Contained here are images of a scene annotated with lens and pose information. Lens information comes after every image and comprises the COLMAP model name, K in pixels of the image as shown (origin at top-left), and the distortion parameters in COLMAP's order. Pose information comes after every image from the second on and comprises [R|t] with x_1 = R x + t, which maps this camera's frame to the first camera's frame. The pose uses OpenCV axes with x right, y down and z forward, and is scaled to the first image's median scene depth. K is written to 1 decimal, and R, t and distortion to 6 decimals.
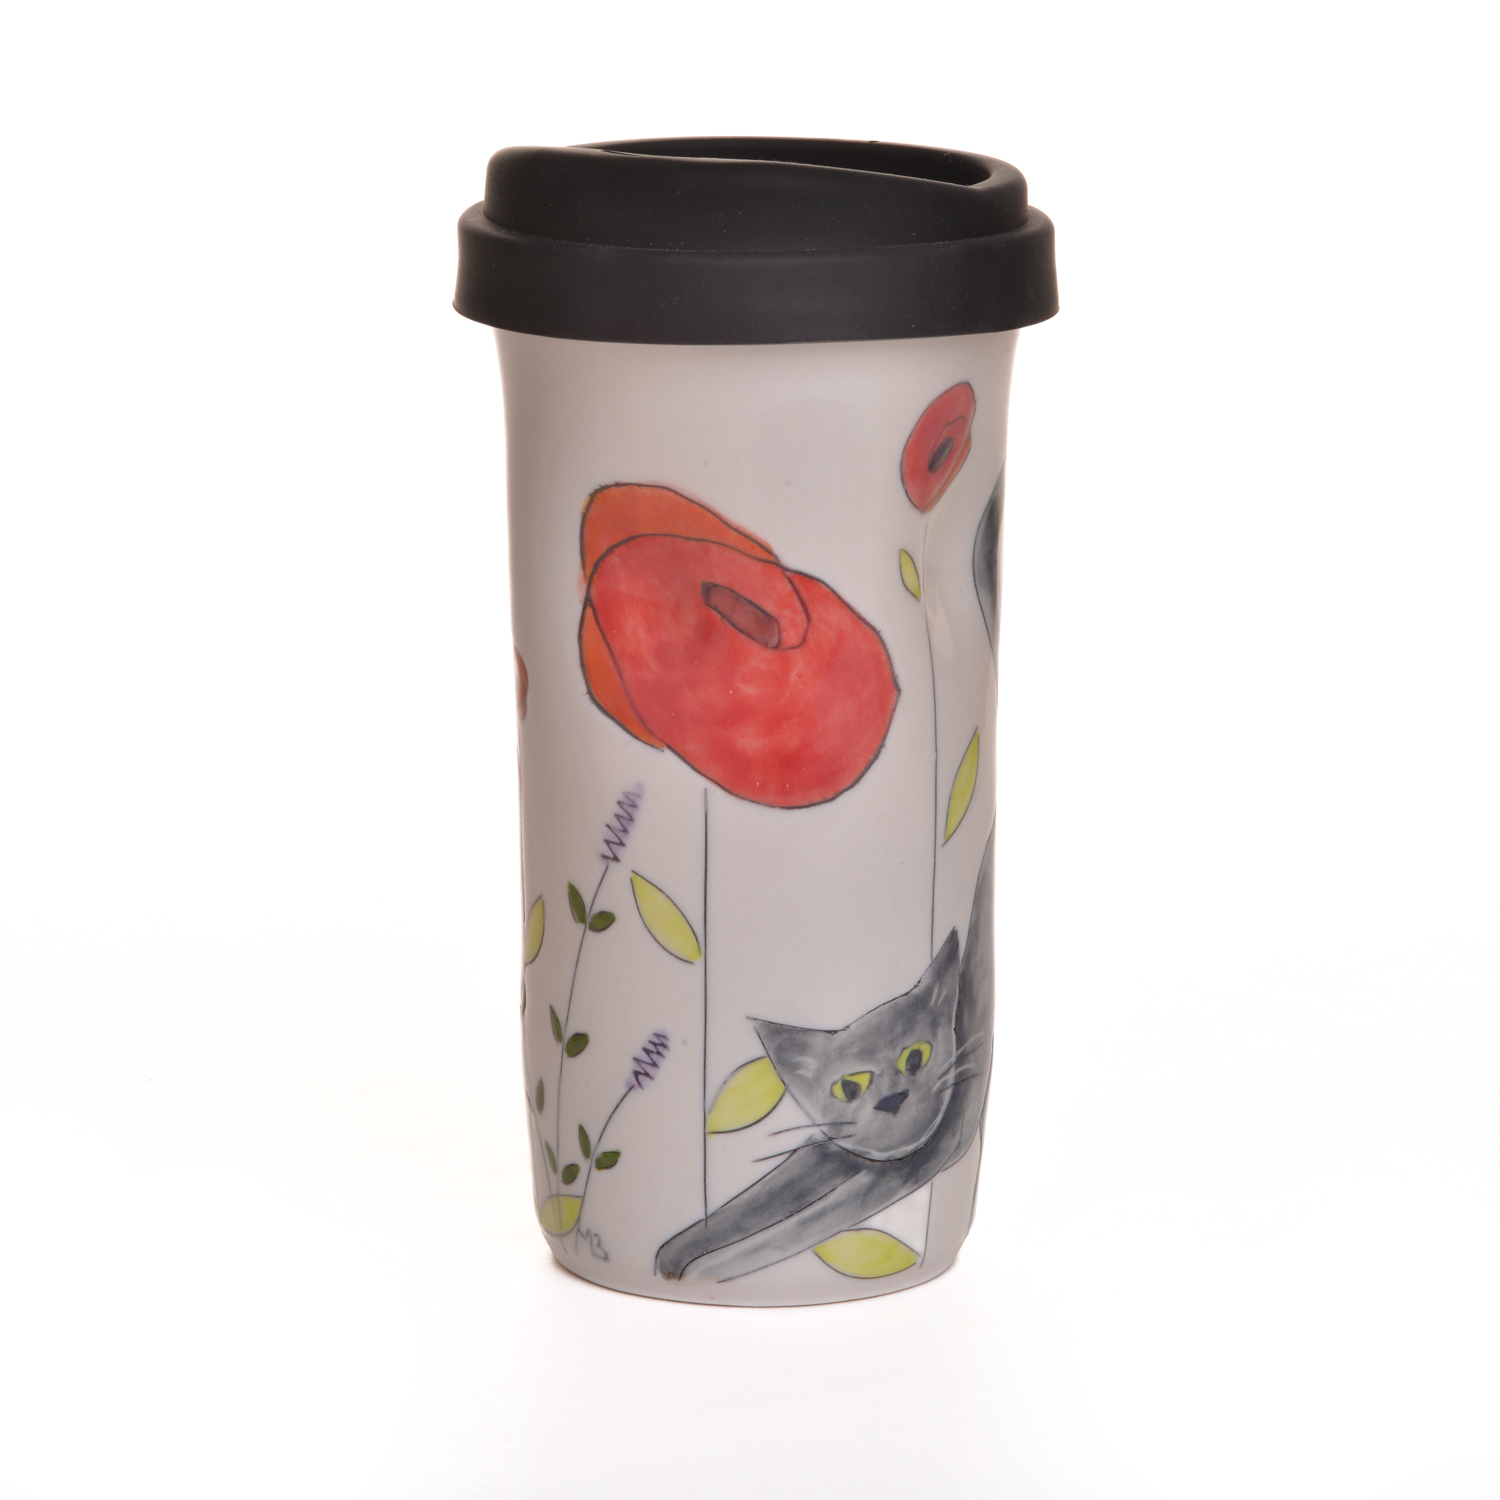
lens RADIAL K [[6518.7, 0, 790.7], [0, 6518.7, 751.8], [0, 0, 1]] dist [-0.050607, 0.124127]
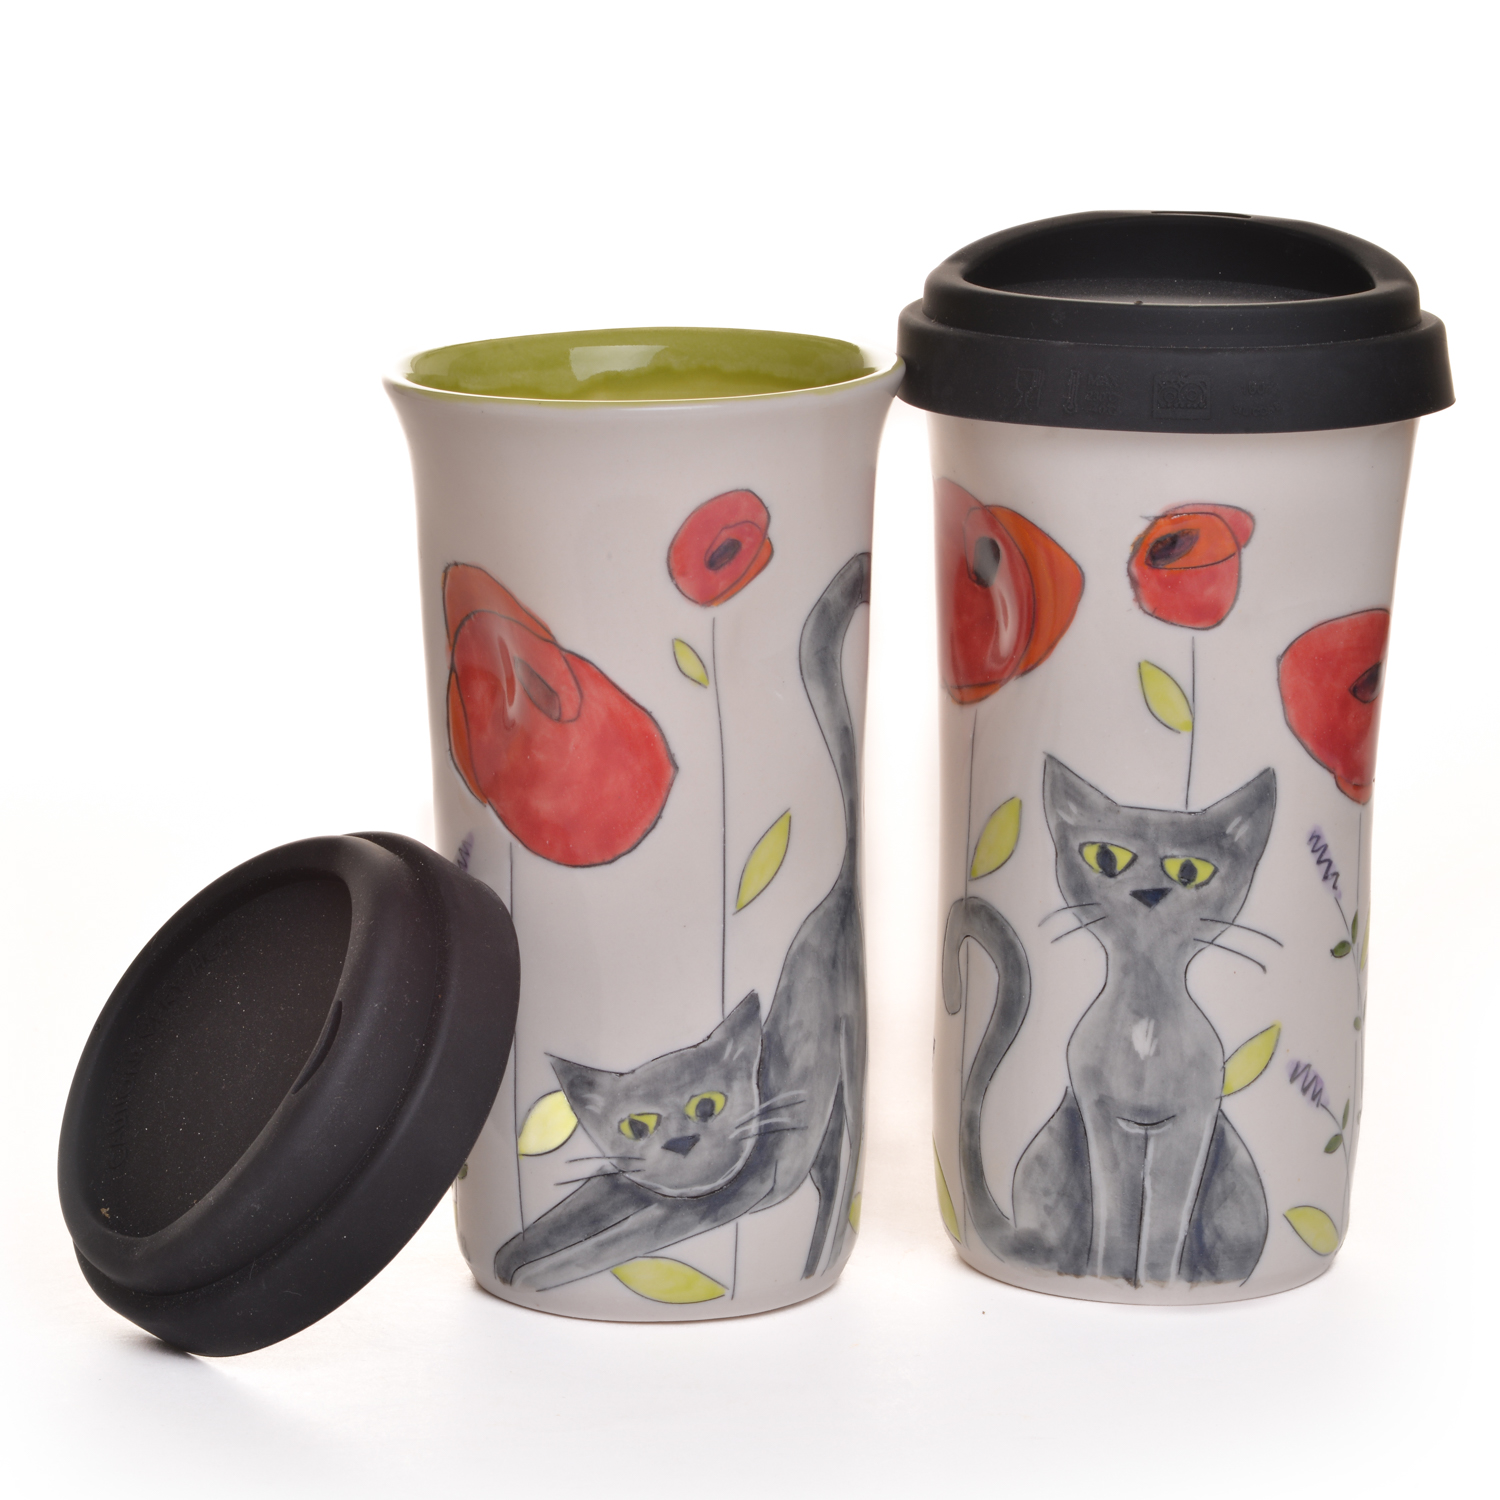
lens RADIAL K [[6518.7, 0, 790.7], [0, 6518.7, 751.8], [0, 0, 1]] dist [-0.050607, 0.124127]
pose [[0.894691, 0.073796, -0.440548, 0.508876], [-0.076665, 0.996993, 0.011311, -0.025563], [0.440058, 0.023655, 0.897658, 0.026431]]
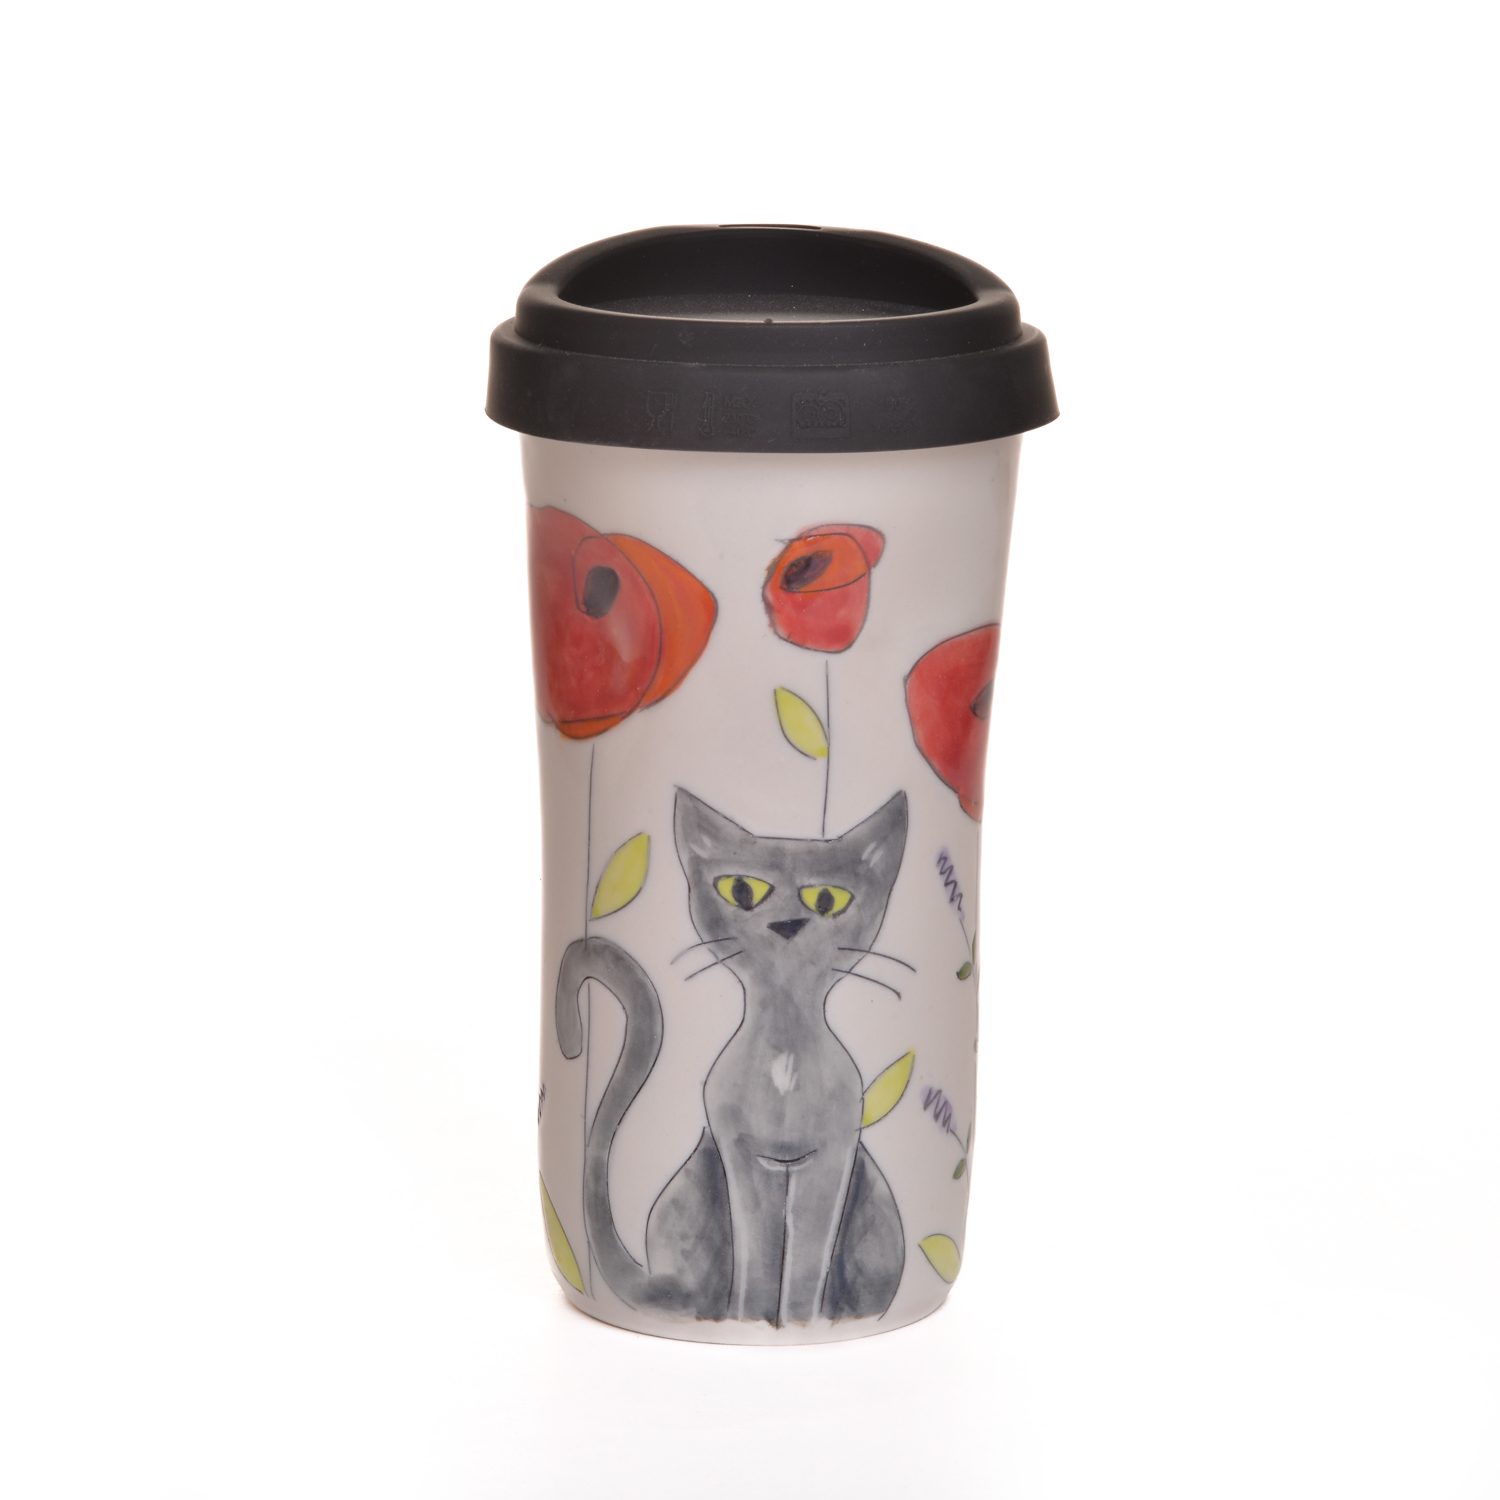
lens RADIAL K [[6518.7, 0, 790.7], [0, 6518.7, 751.8], [0, 0, 1]] dist [-0.050607, 0.124127]
pose [[0.965454, 0.032273, -0.258567, 0.358114], [-0.032650, 0.999463, 0.002840, -0.025503], [0.258519, 0.005700, 0.965989, 0.003881]]
